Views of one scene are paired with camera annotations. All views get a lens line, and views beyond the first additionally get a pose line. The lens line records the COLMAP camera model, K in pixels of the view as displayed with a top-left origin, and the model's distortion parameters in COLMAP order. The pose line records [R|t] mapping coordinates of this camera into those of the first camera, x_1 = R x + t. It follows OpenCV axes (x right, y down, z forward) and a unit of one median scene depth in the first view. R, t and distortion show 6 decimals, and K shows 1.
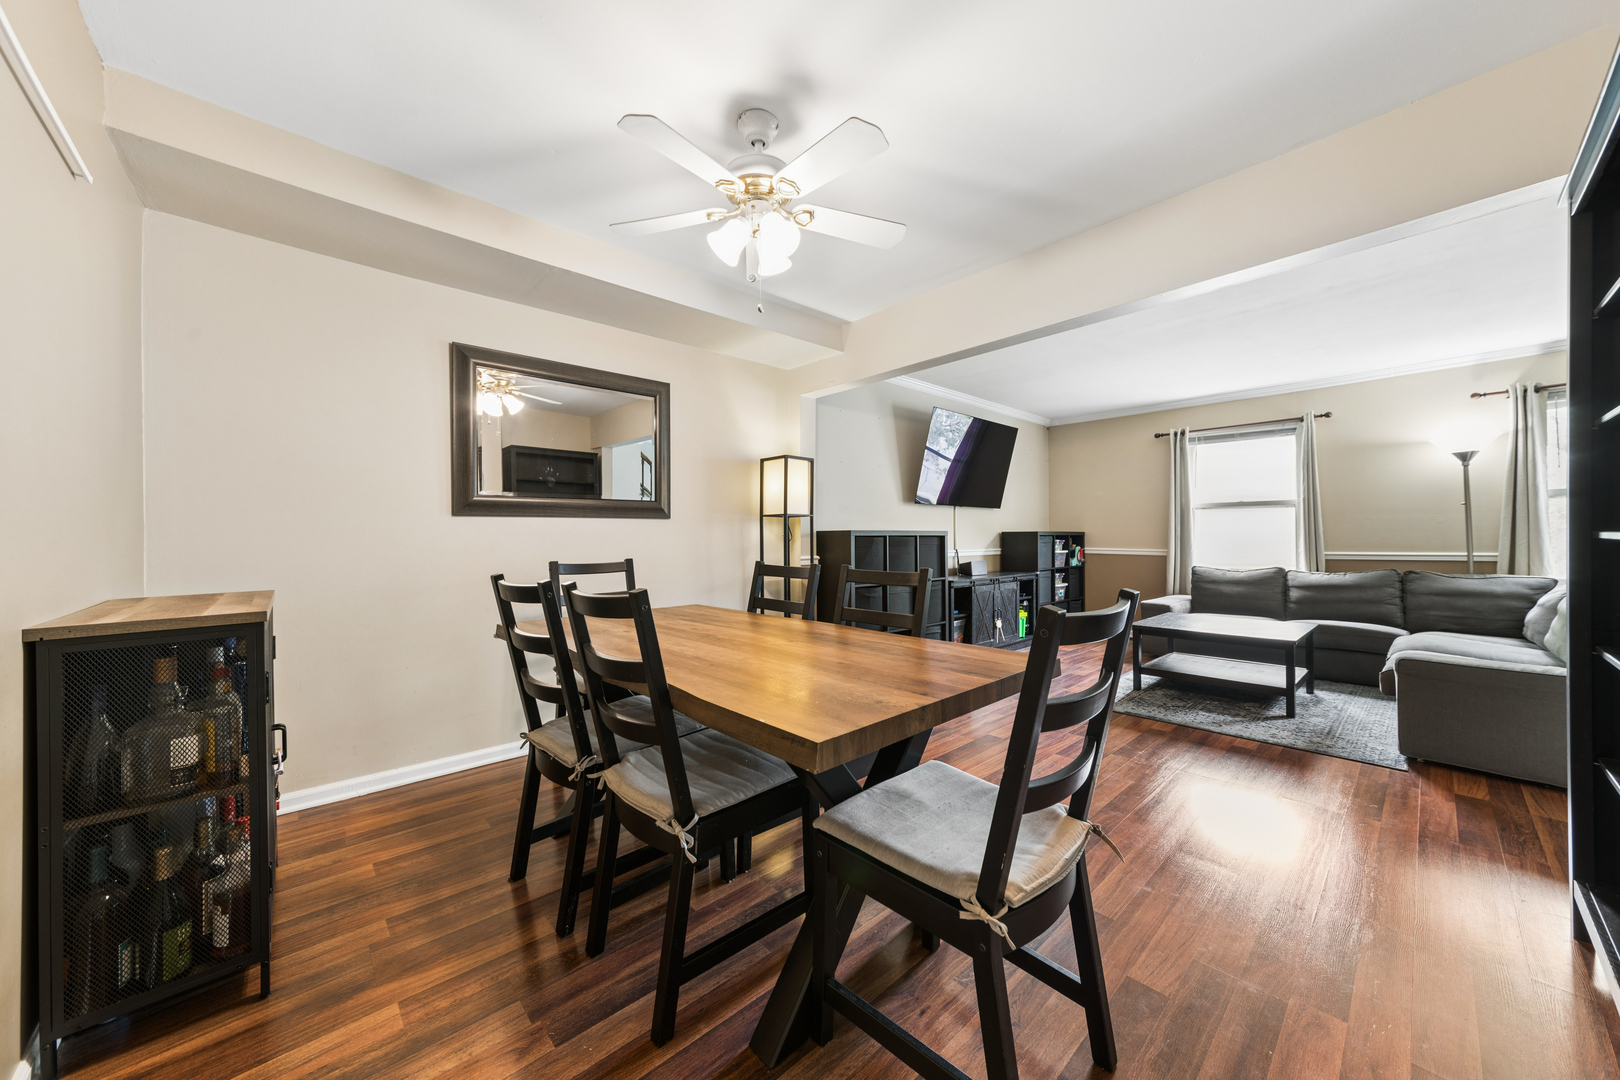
lens RADIAL K [[579.1, 0, 821.3], [0, 579.1, 536.4], [0, 0, 1]] dist [0.001699, 0.000143]
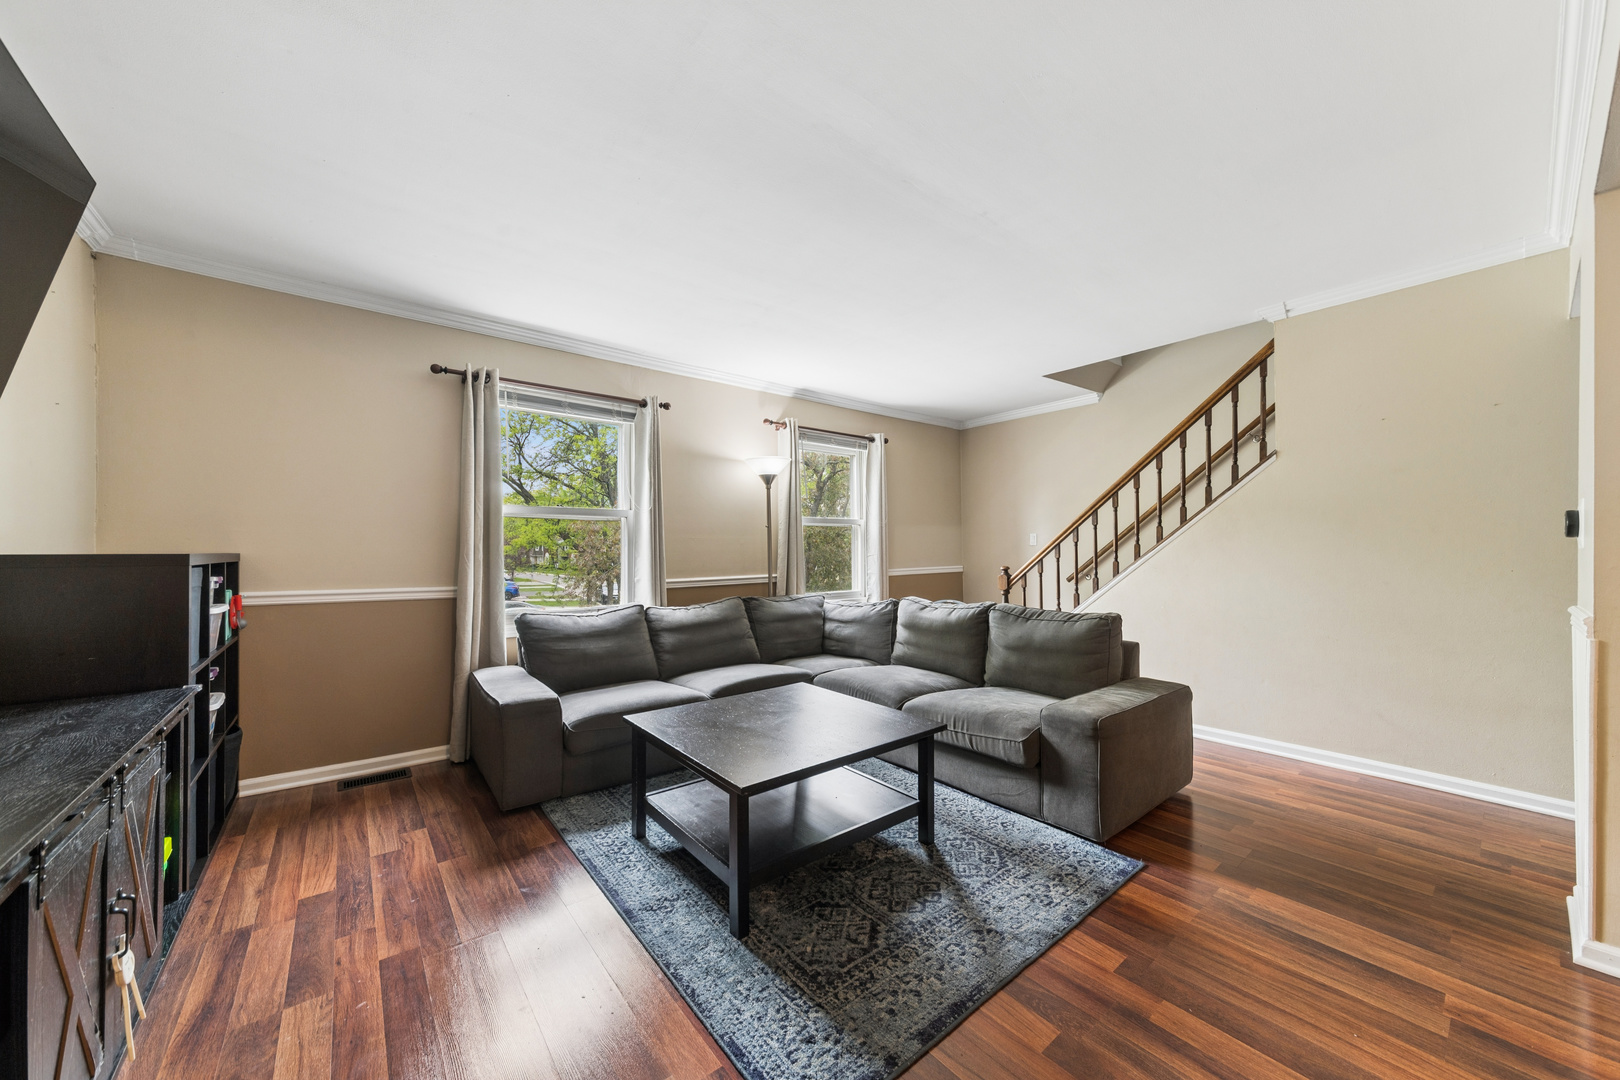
lens RADIAL K [[579.1, 0, 821.3], [0, 579.1, 536.4], [0, 0, 1]] dist [0.001699, 0.000143]
pose [[0.058377, 0.024198, 0.998001, 0.111205], [0.001036, 0.999704, -0.024300, -0.013332], [-0.998294, 0.002453, 0.058335, 0.836566]]
